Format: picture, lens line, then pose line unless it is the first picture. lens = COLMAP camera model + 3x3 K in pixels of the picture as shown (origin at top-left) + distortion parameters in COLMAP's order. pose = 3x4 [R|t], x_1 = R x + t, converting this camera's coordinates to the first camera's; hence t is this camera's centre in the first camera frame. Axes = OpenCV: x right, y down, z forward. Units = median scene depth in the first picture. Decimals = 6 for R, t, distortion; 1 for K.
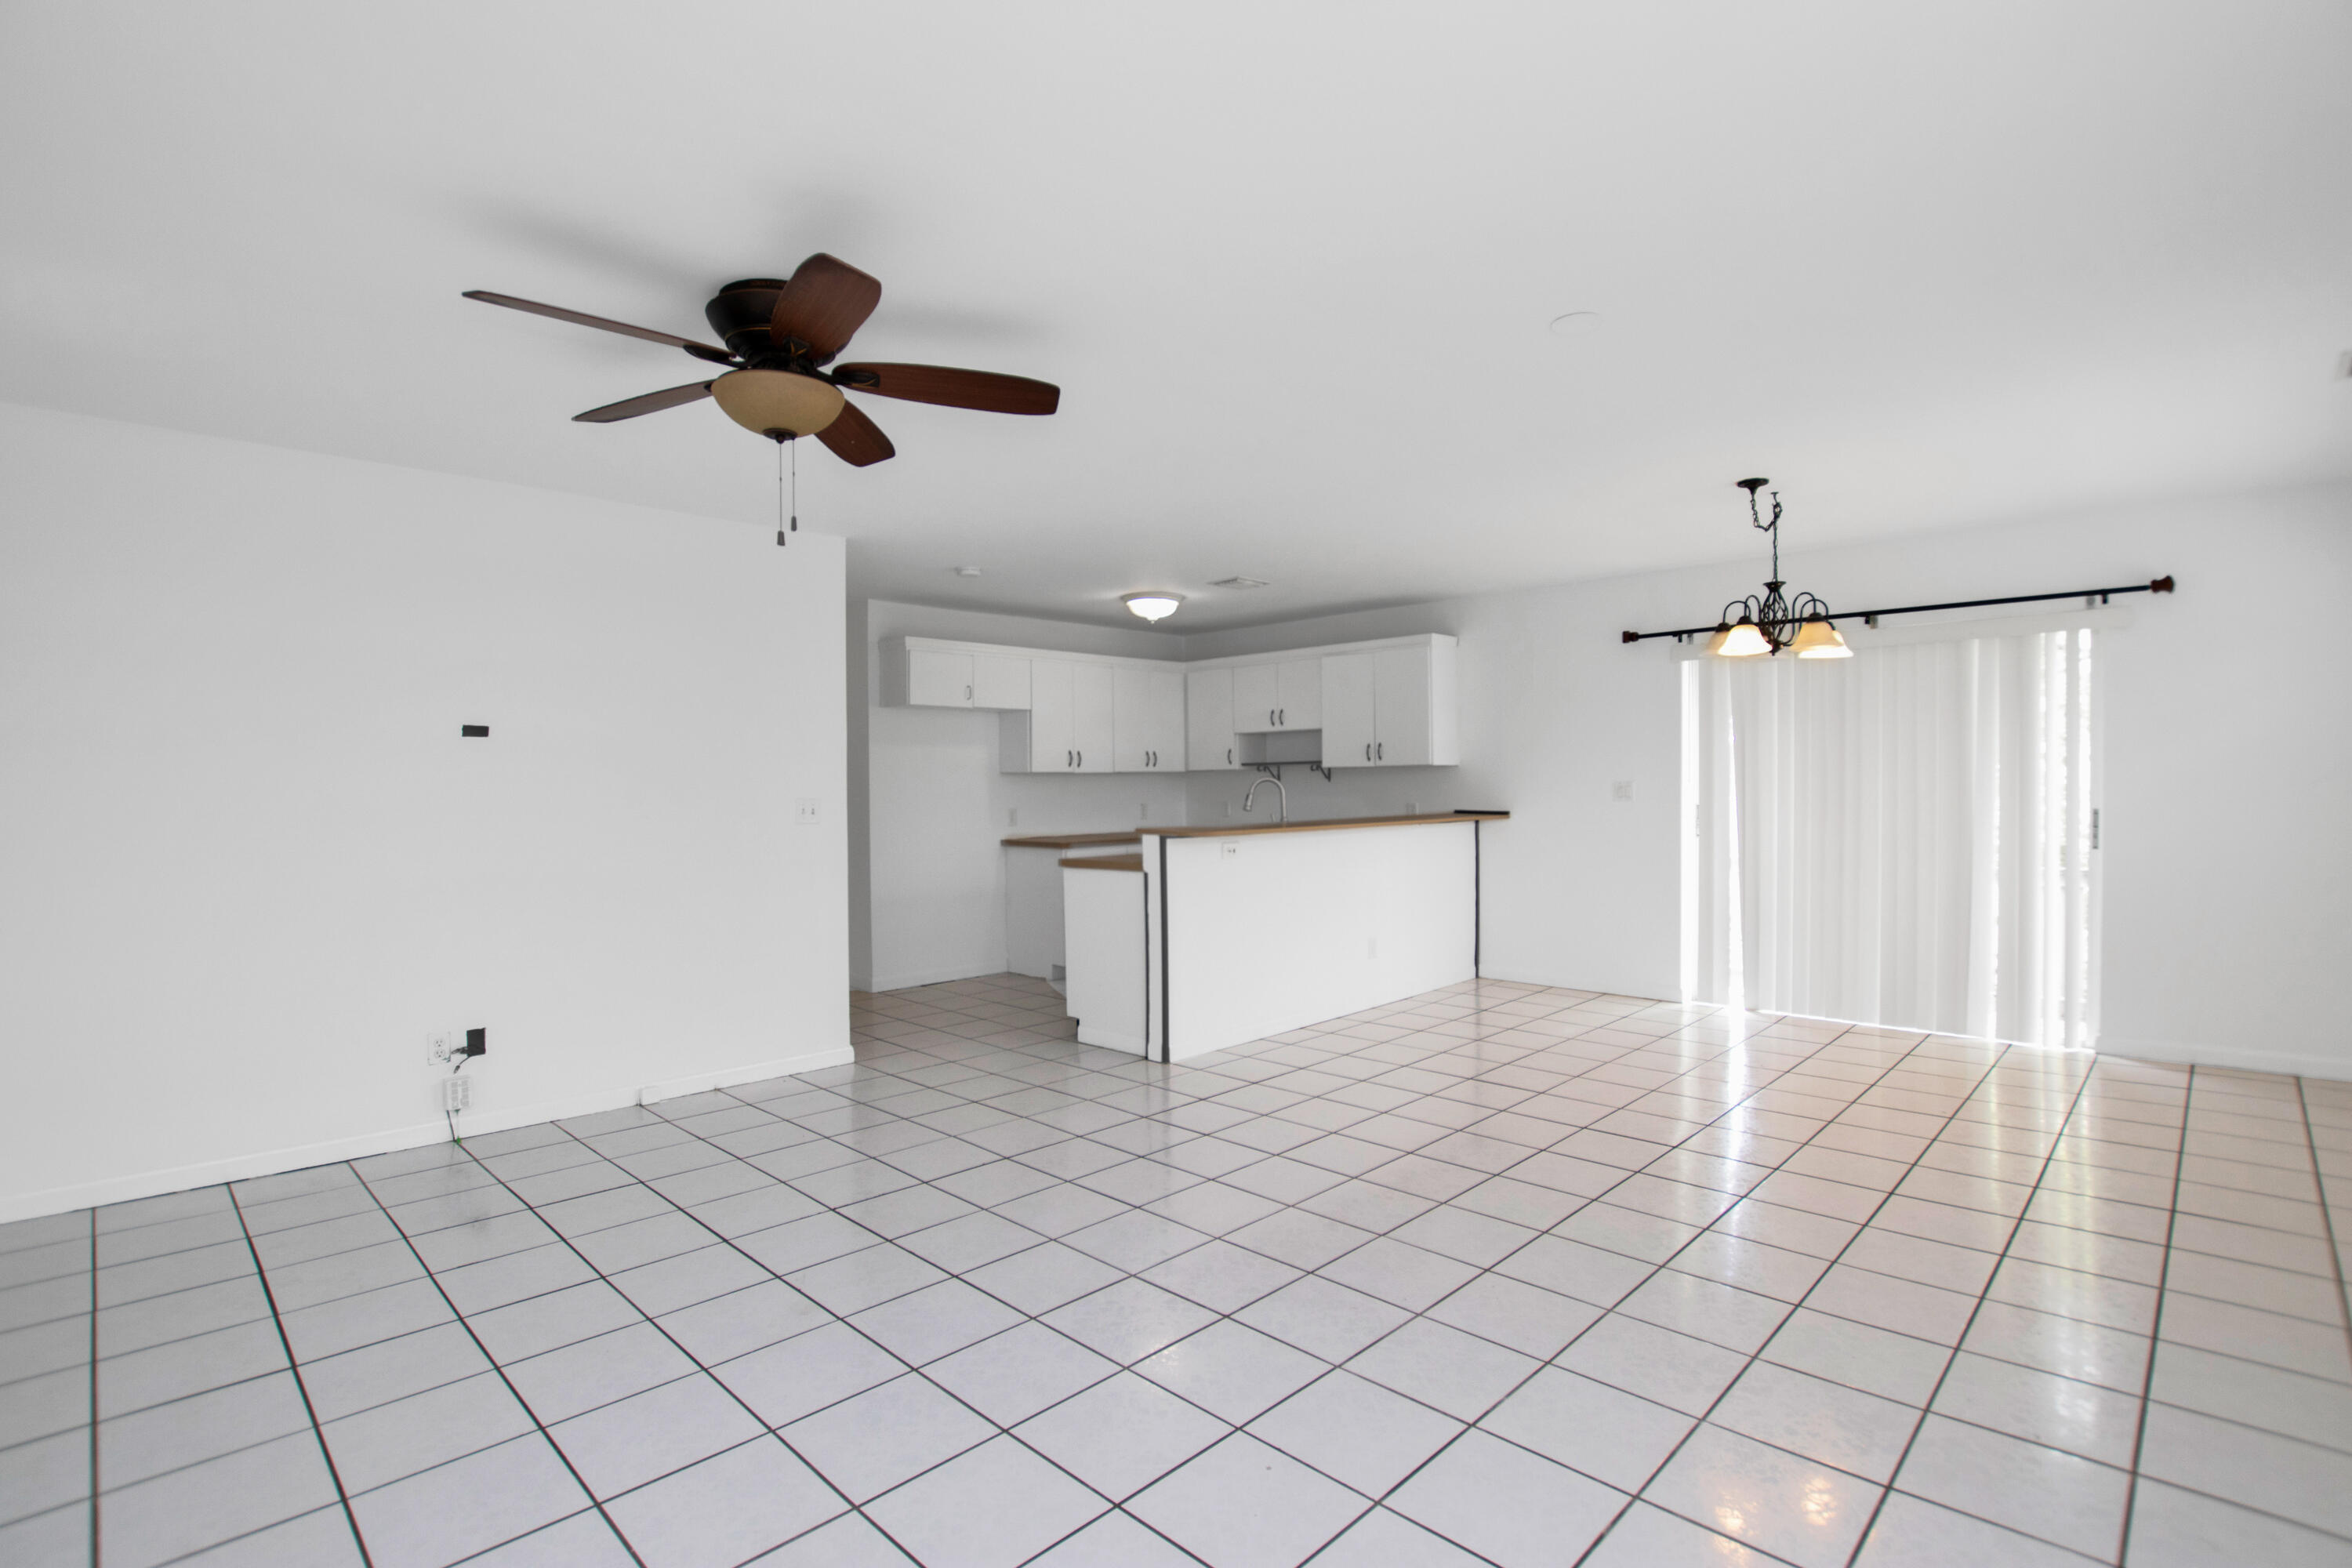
lens RADIAL K [[1098.9, 0, 1169.2], [0, 1098.9, 794.5], [0, 0, 1]] dist [-0.031341, 0.004307]
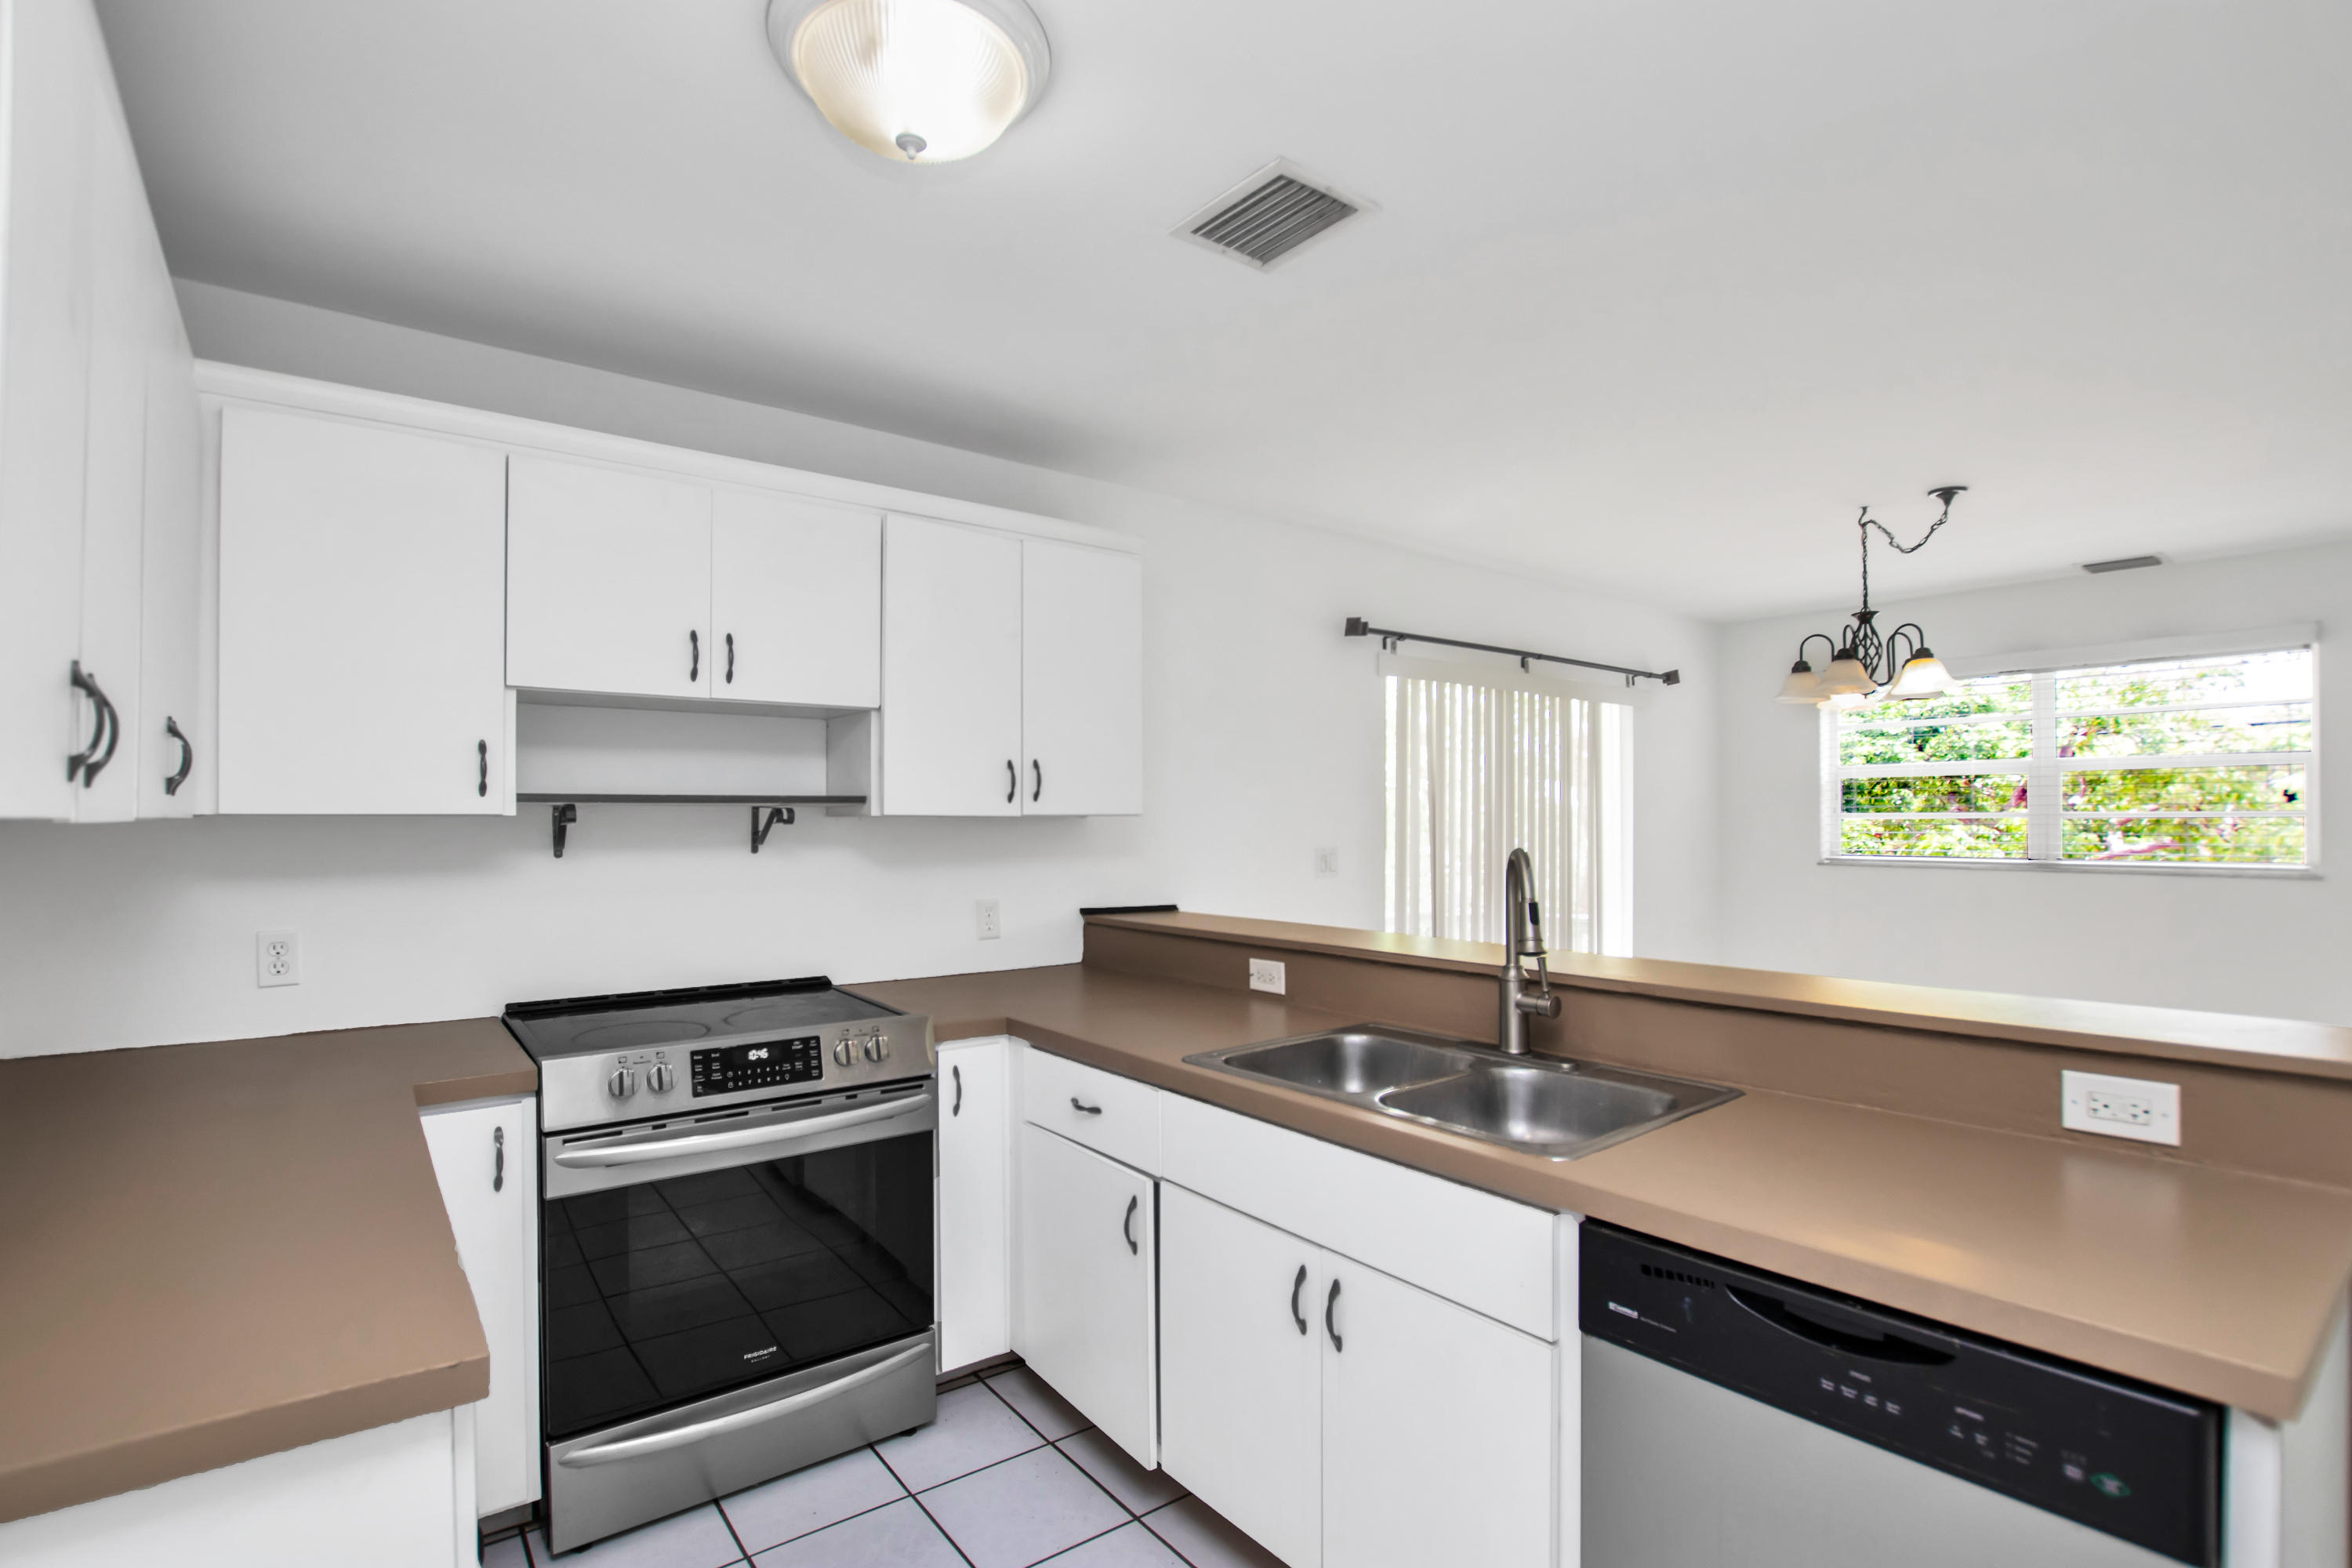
lens RADIAL K [[1098.9, 0, 1169.2], [0, 1098.9, 823.9], [0, 0, 1]] dist [-0.031341, 0.004307]
pose [[0.142136, 0.007601, 0.989818, -0.206514], [0.010222, 0.999906, -0.009147, -0.017543], [-0.989794, 0.011418, 0.142045, 0.855857]]
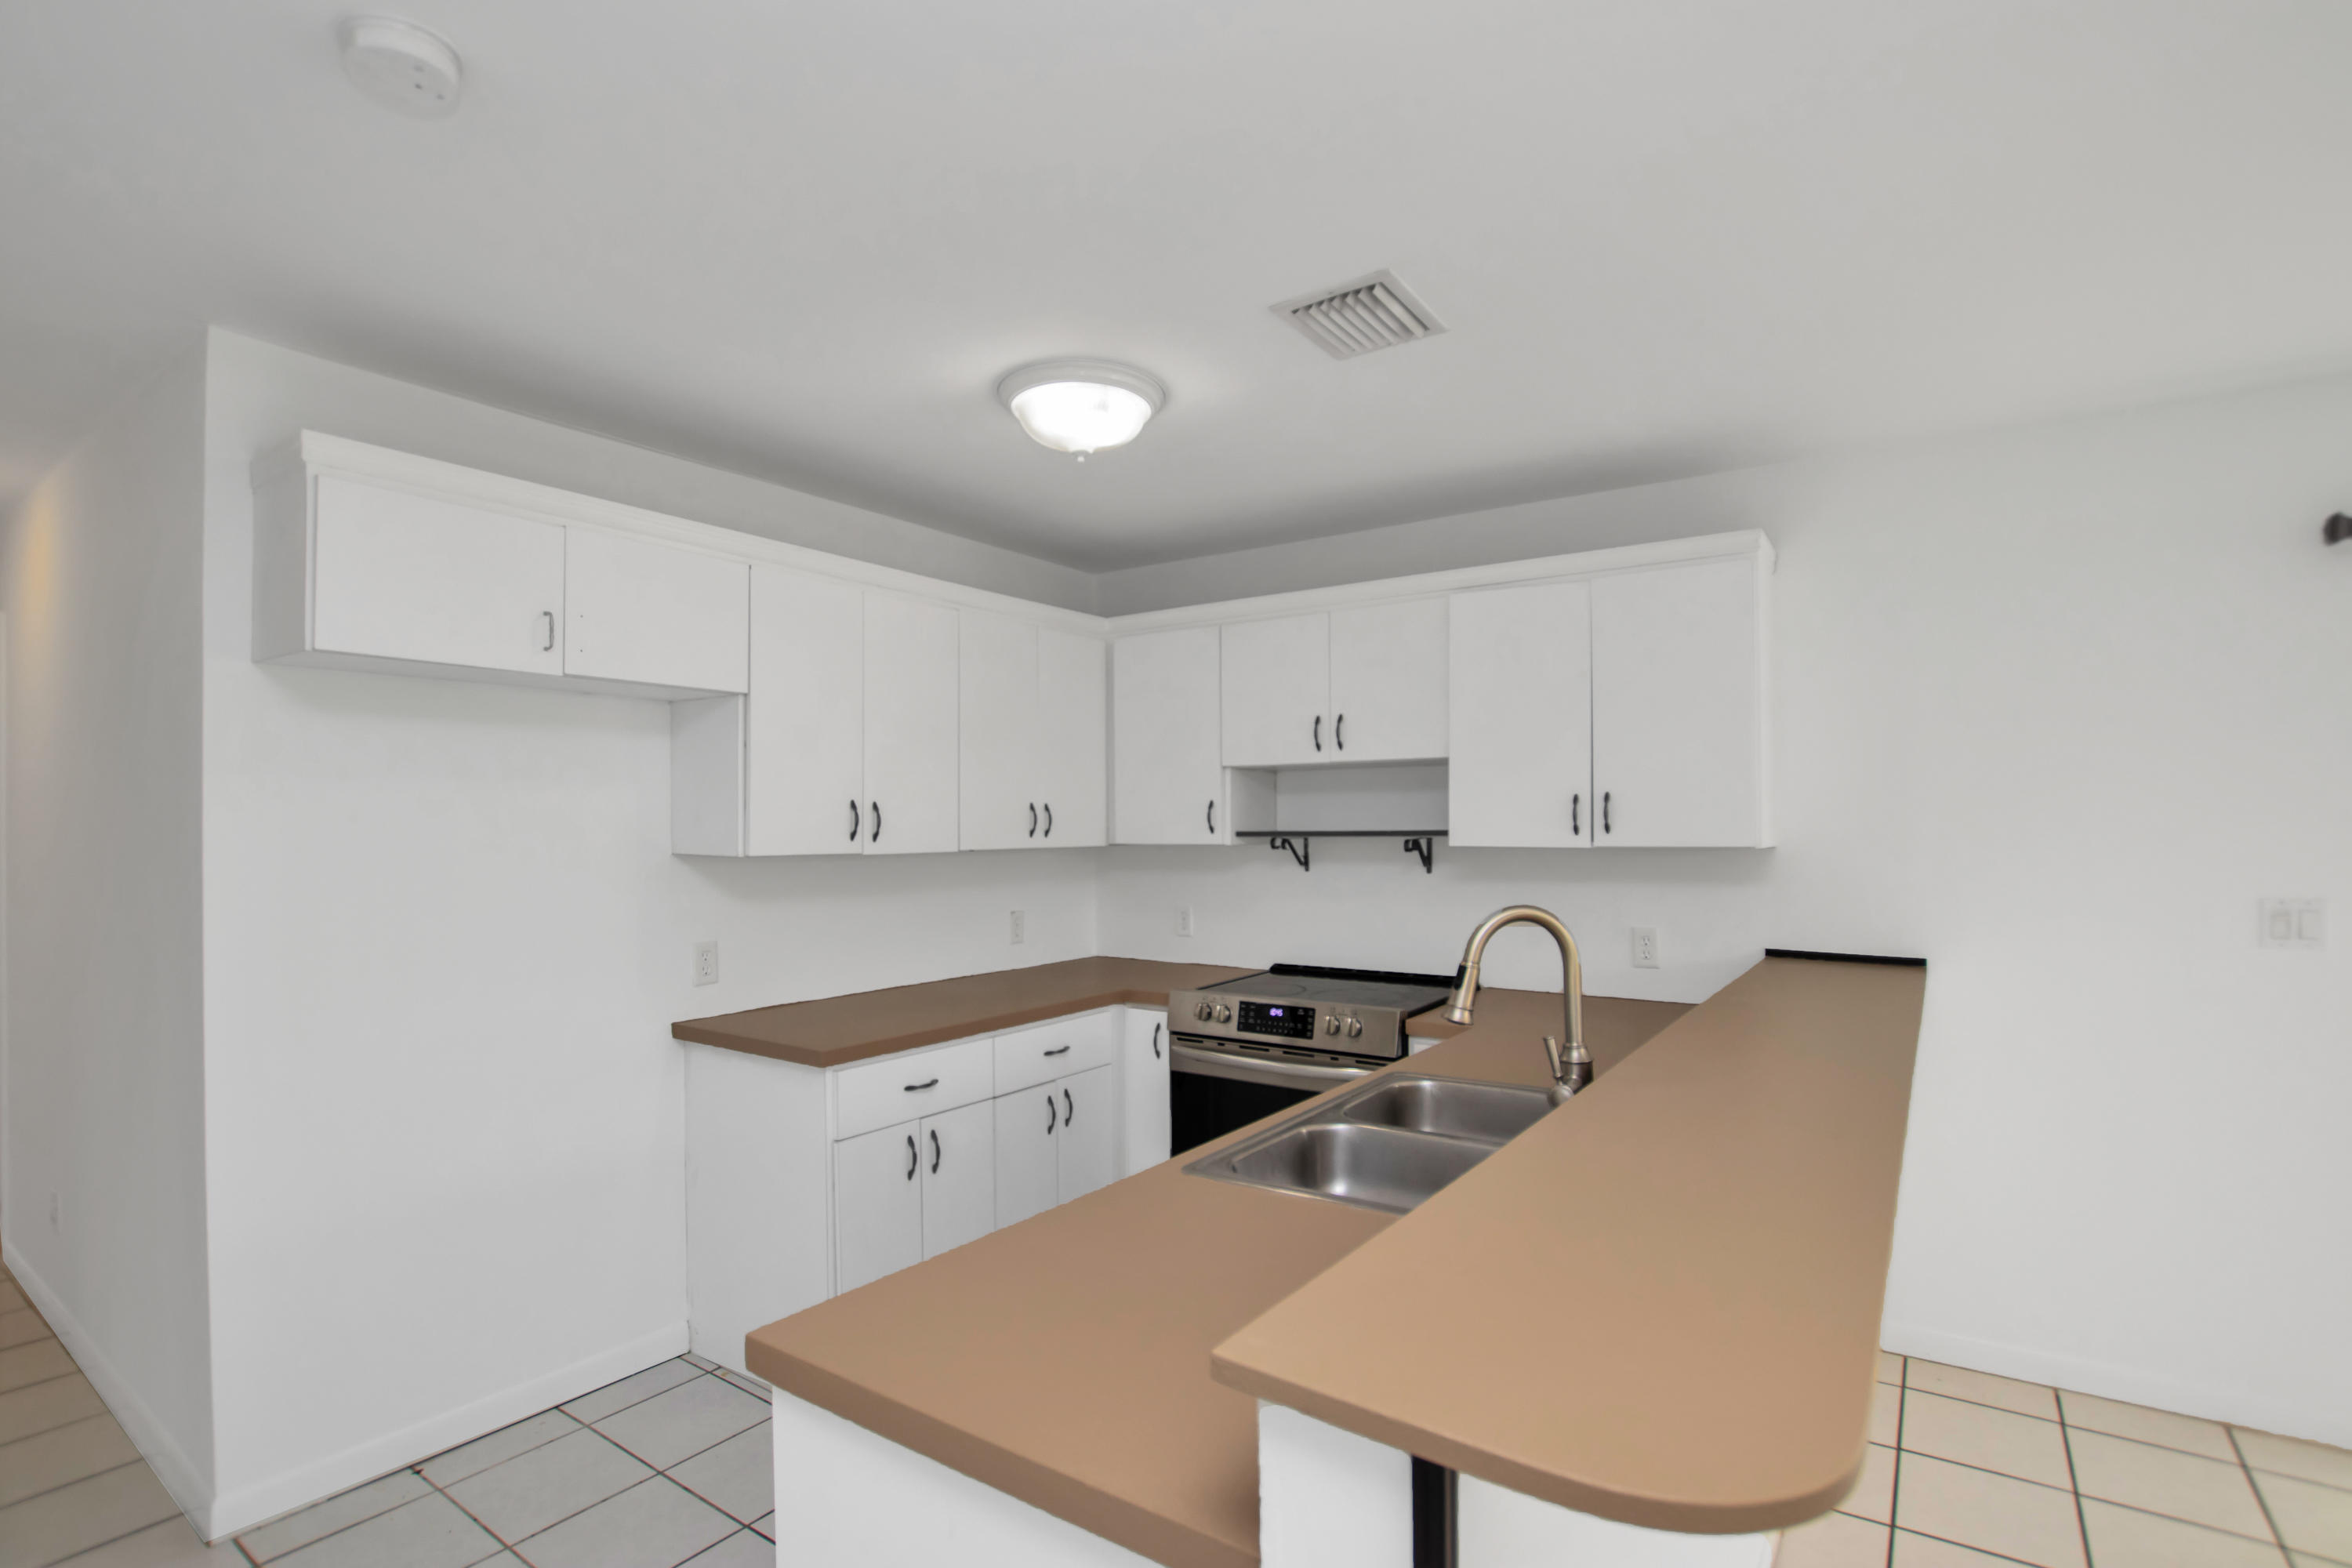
lens RADIAL K [[1098.9, 0, 1169.0], [0, 1098.9, 837.1], [0, 0, 1]] dist [-0.031341, 0.004307]
pose [[0.986292, 0.007038, 0.164857, -0.042236], [-0.006181, 0.999965, -0.005711, -0.025237], [-0.164891, 0.004614, 0.986301, 0.588871]]
